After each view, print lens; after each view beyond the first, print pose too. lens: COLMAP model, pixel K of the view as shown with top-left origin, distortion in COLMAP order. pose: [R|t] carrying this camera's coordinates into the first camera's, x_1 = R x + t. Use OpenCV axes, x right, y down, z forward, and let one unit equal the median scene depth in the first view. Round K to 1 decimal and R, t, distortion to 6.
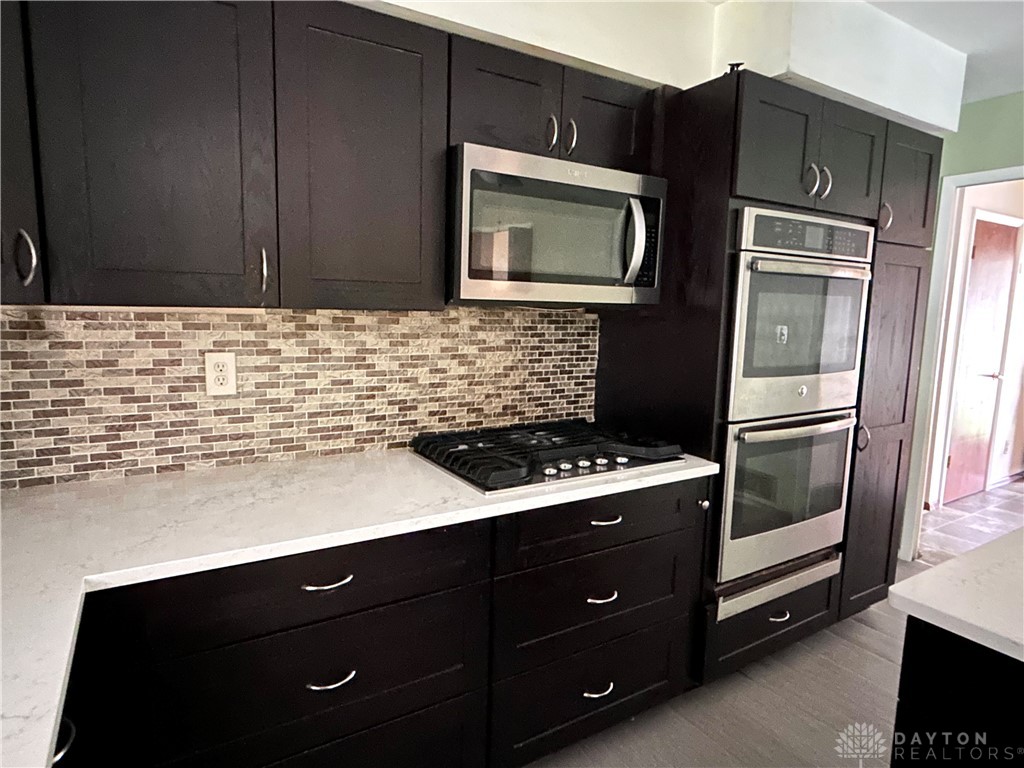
lens RADIAL K [[594.4, 0, 508.5], [0, 594.4, 386.7], [0, 0, 1]] dist [0.005533, 0.001453]
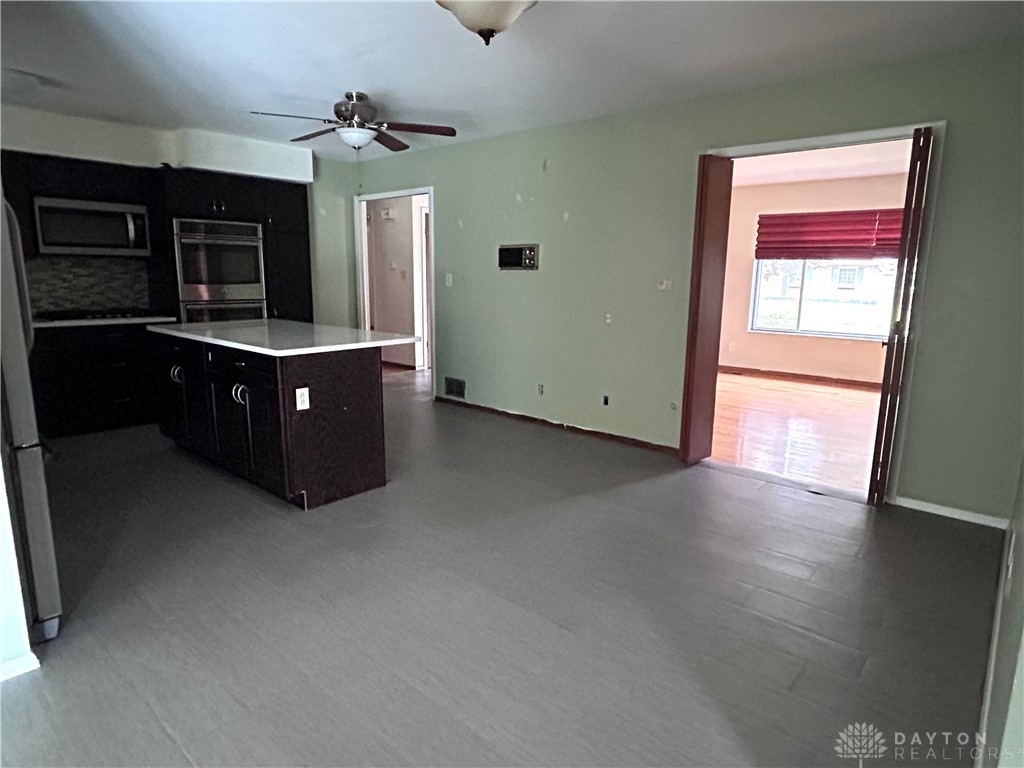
lens RADIAL K [[594.4, 0, 507.6], [0, 594.4, 385.9], [0, 0, 1]] dist [0.005533, 0.001453]
pose [[0.956693, -0.067362, 0.283198, 0.942920], [0.051517, 0.996681, 0.063037, 0.326317], [-0.286505, -0.045718, 0.956987, -1.856948]]
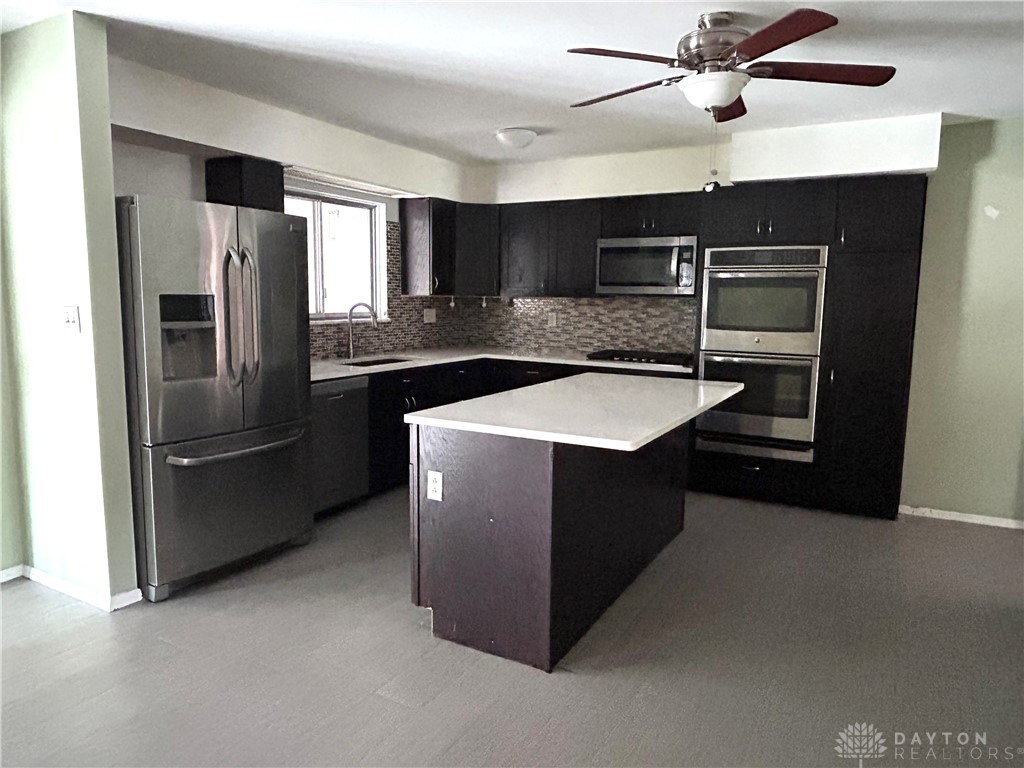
lens RADIAL K [[689.0, 0, 509.3], [0, 689.0, 384.4], [0, 0, 1]] dist [0.002938, 0.000091]
pose [[0.483779, 0.096062, -0.869902, 2.103710], [-0.124078, 0.991446, 0.040480, 0.161167], [0.866350, 0.088352, 0.491560, -0.743878]]
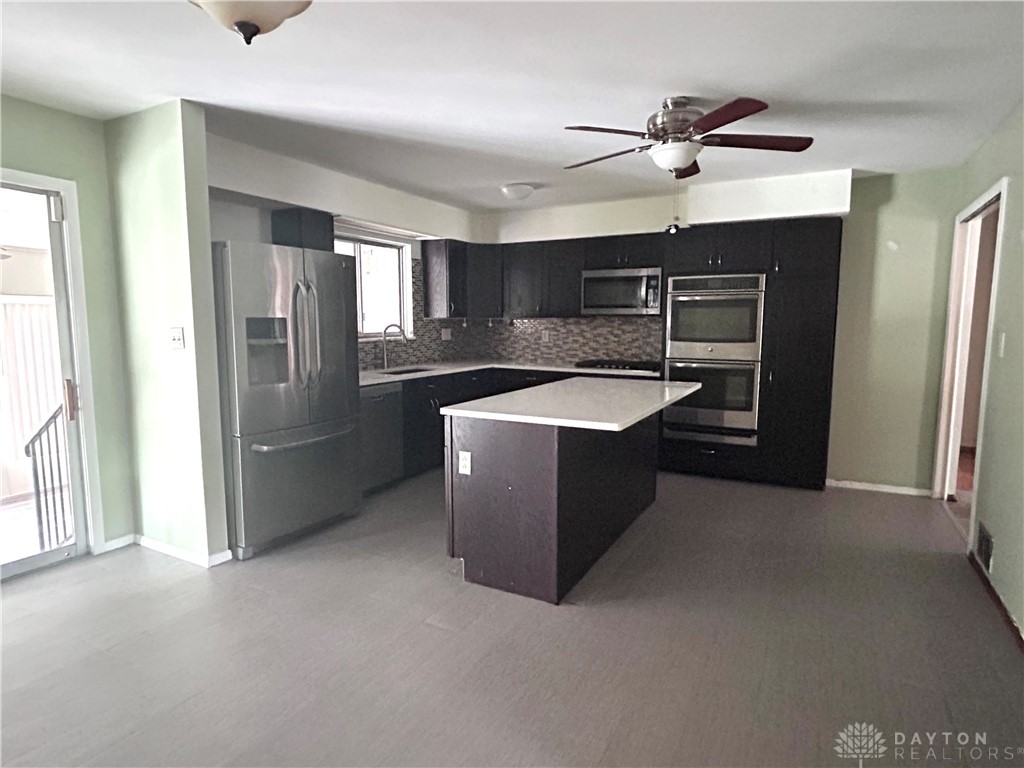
lens RADIAL K [[578.2, 0, 509.3], [0, 578.2, 384.0], [0, 0, 1]] dist [0.004313, 0.000271]
pose [[0.495473, 0.074747, -0.865401, 2.180145], [-0.110830, 0.993588, 0.022365, 0.188137], [0.861523, 0.084831, 0.500581, -0.839829]]
